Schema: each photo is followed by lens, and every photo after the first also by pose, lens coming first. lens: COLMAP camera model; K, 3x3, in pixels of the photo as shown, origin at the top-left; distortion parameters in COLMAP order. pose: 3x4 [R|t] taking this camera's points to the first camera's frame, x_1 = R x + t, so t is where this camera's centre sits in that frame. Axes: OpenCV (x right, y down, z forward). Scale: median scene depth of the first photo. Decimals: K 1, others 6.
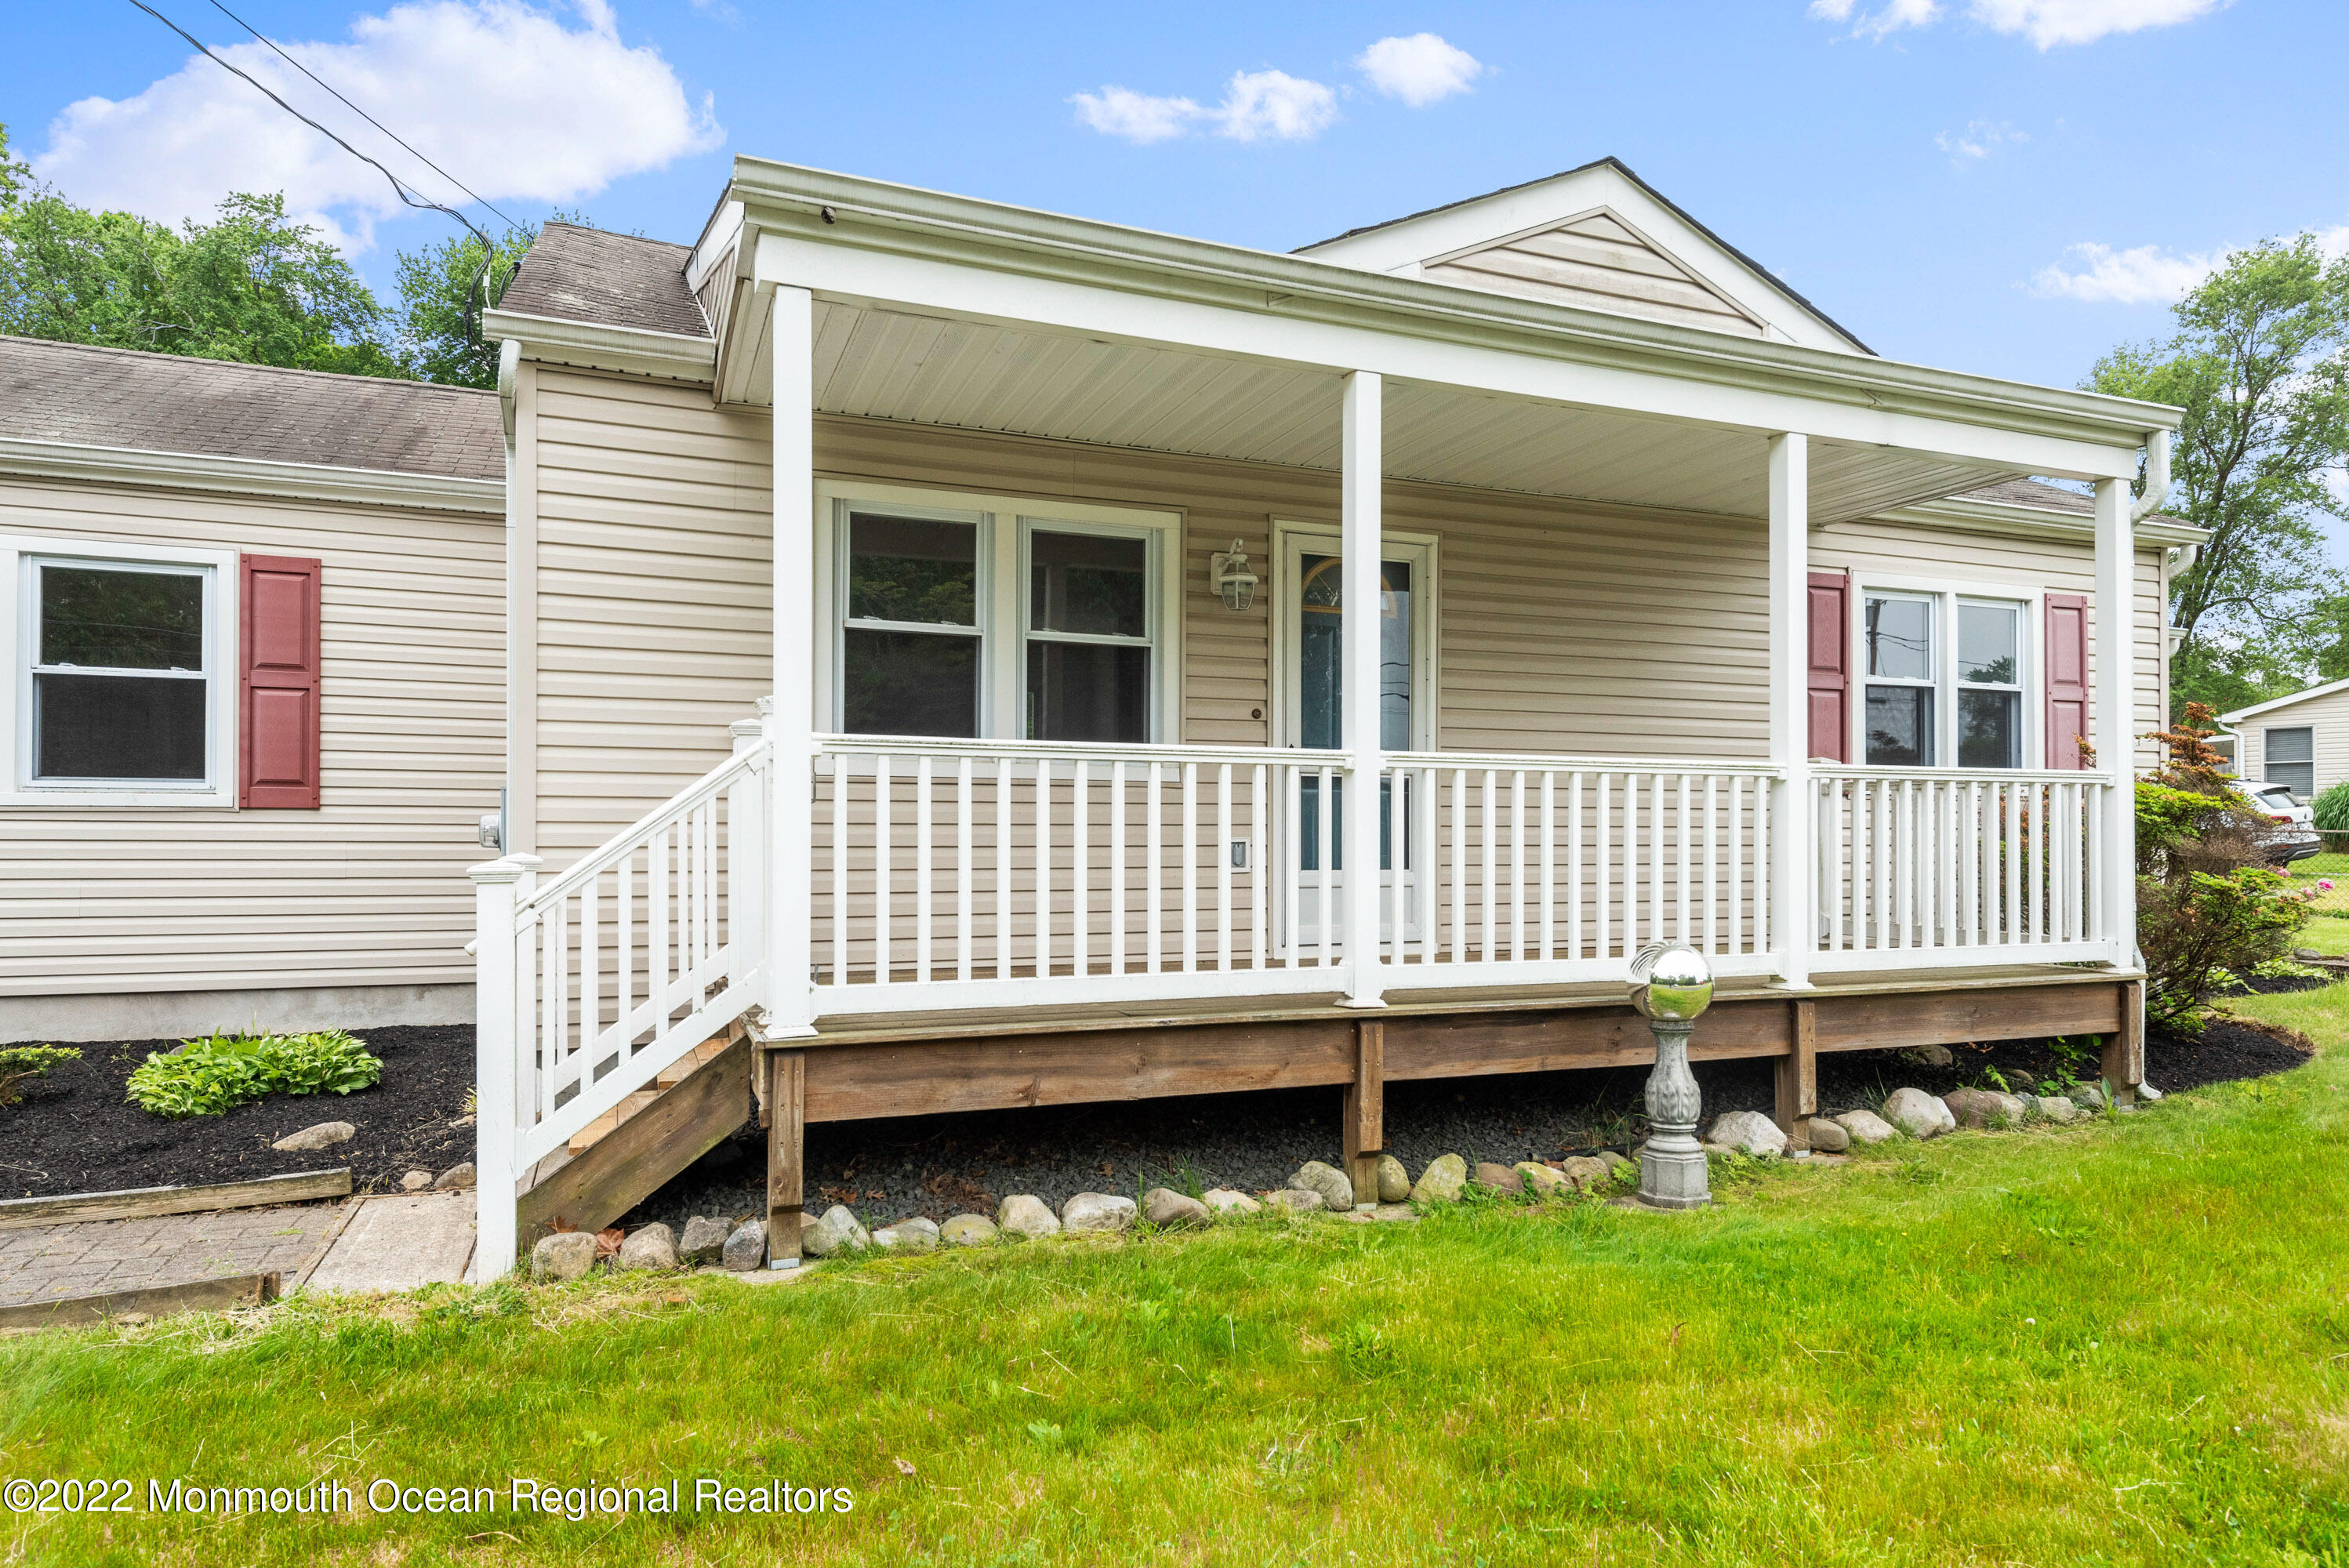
lens RADIAL K [[1414.1, 0, 1156.0], [0, 1414.1, 820.5], [0, 0, 1]] dist [0.017137, -0.001697]
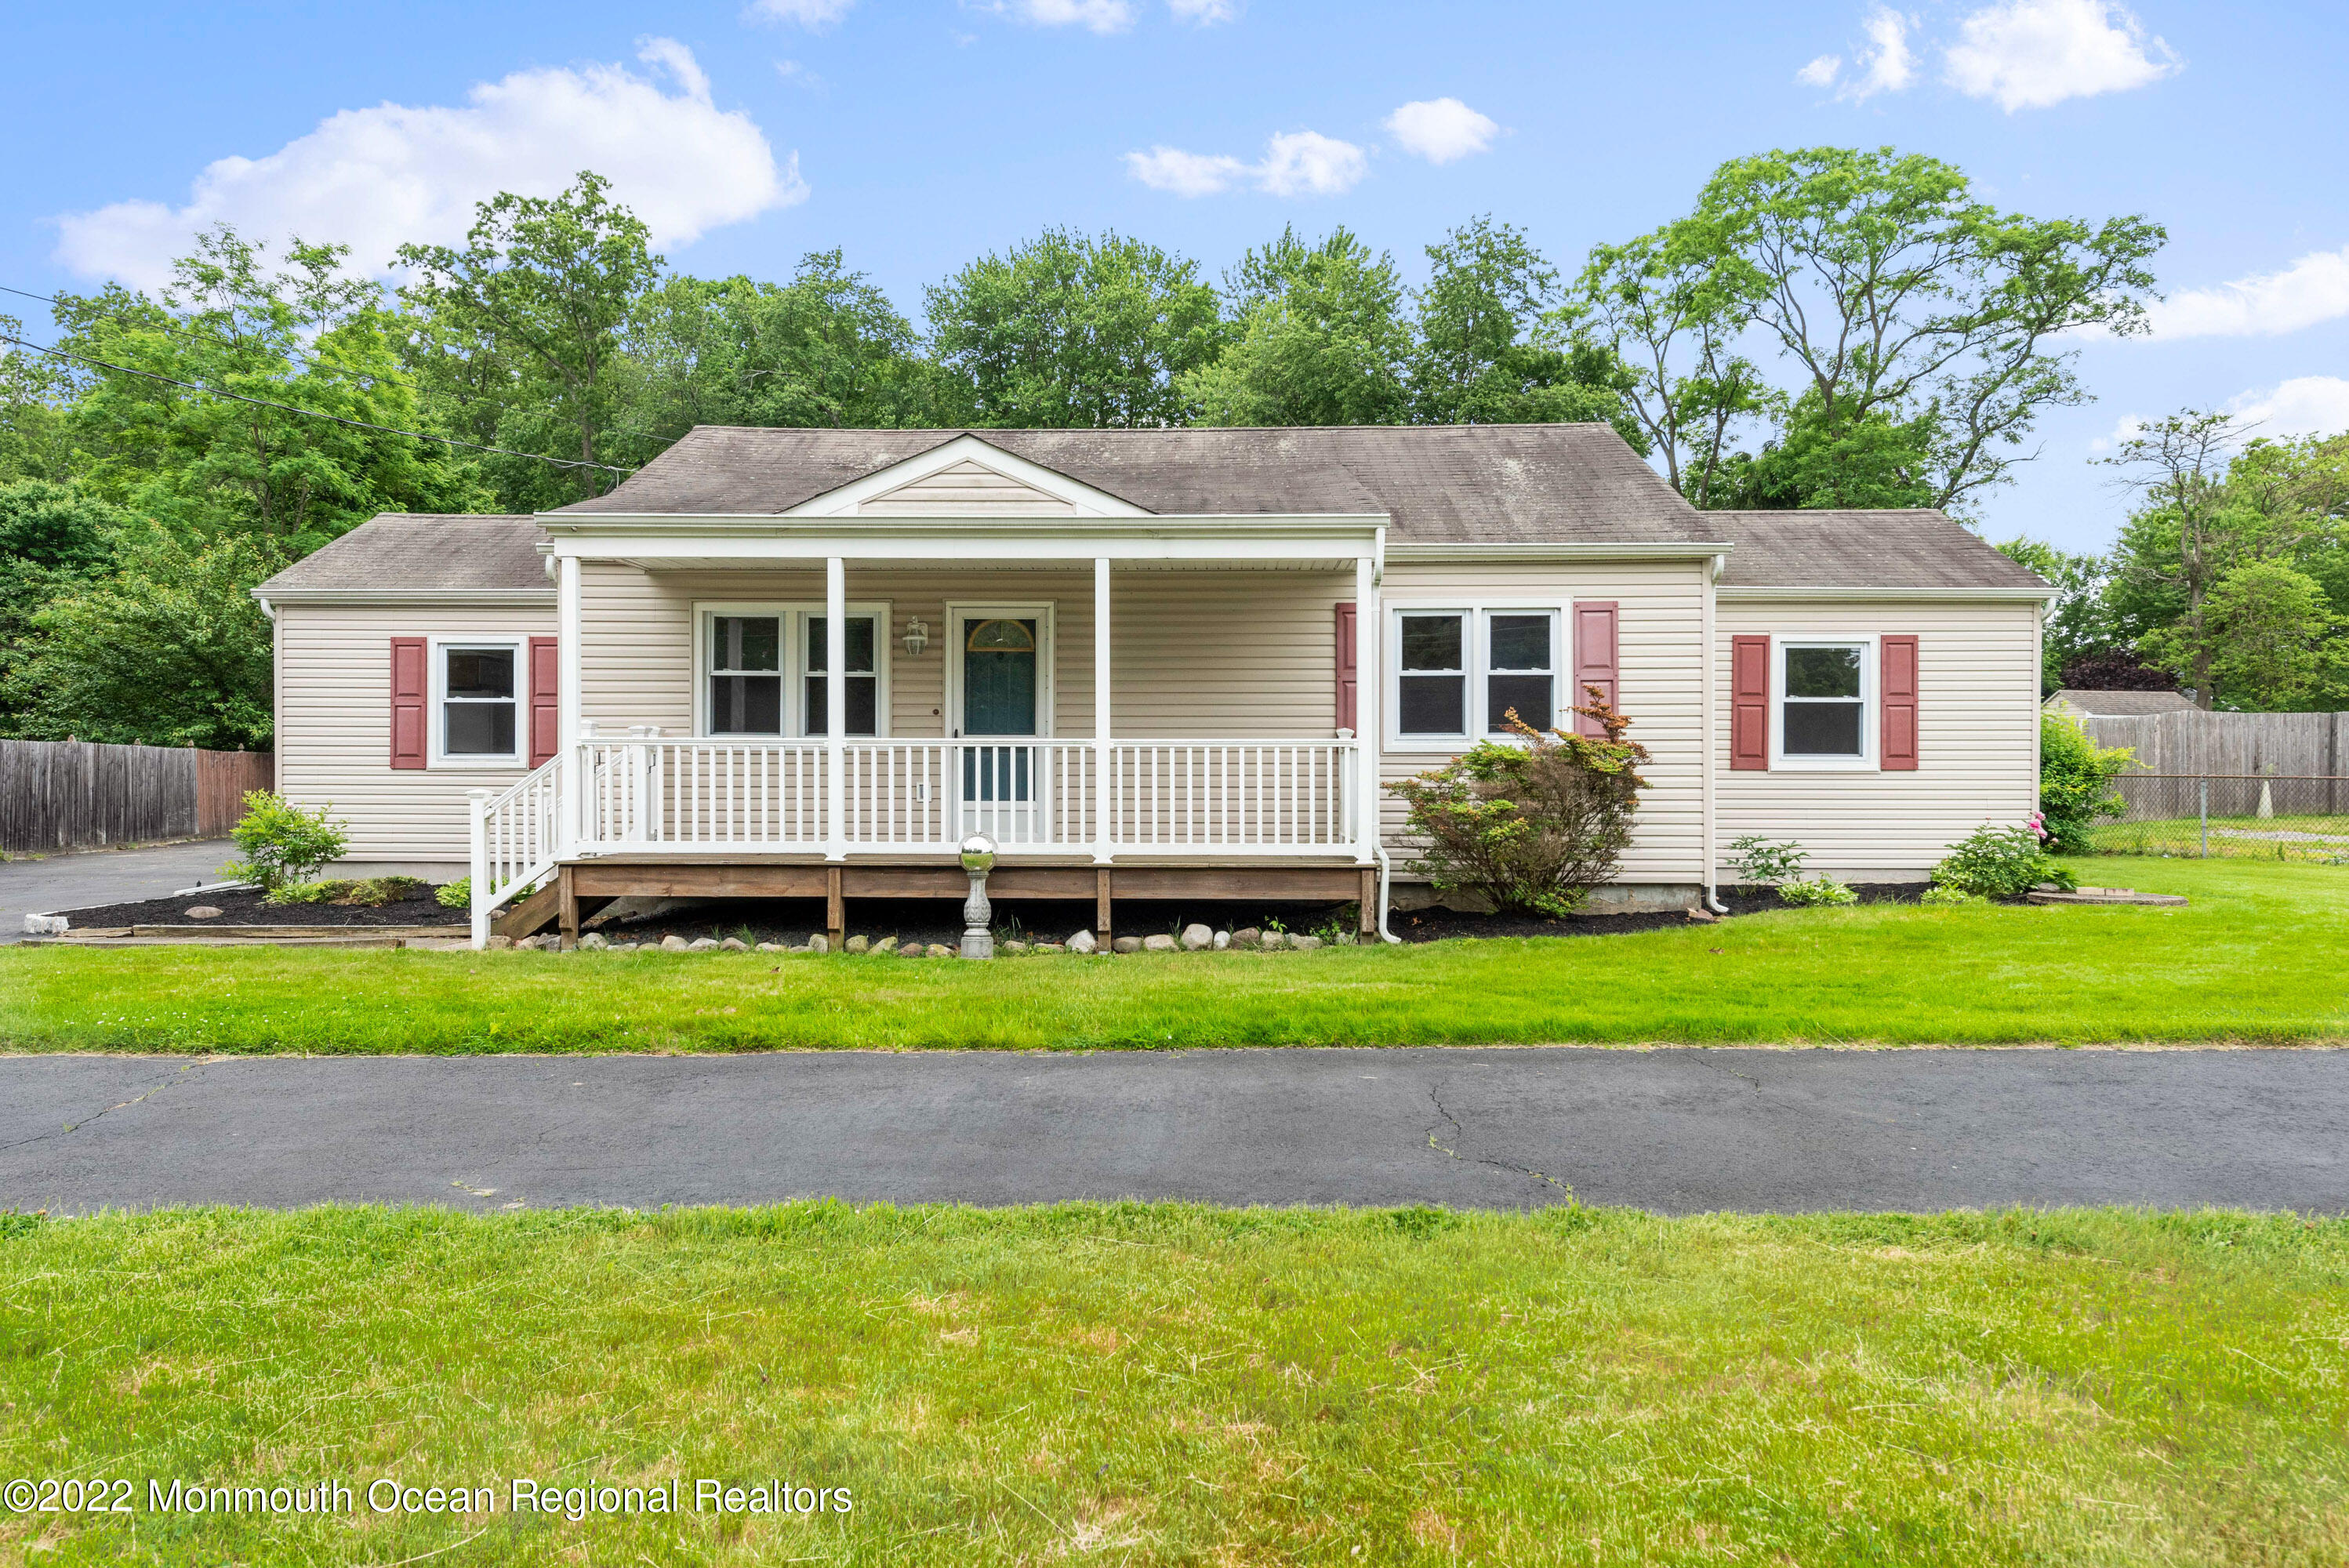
lens RADIAL K [[1568.0, 0, 1176.3], [0, 1568.0, 797.5], [0, 0, 1]] dist [0.013820, 0.001269]
pose [[0.919170, 0.000472, -0.393860, 1.193856], [0.005289, 0.999894, 0.013542, 0.006908], [0.393825, -0.014530, 0.919070, -0.731880]]
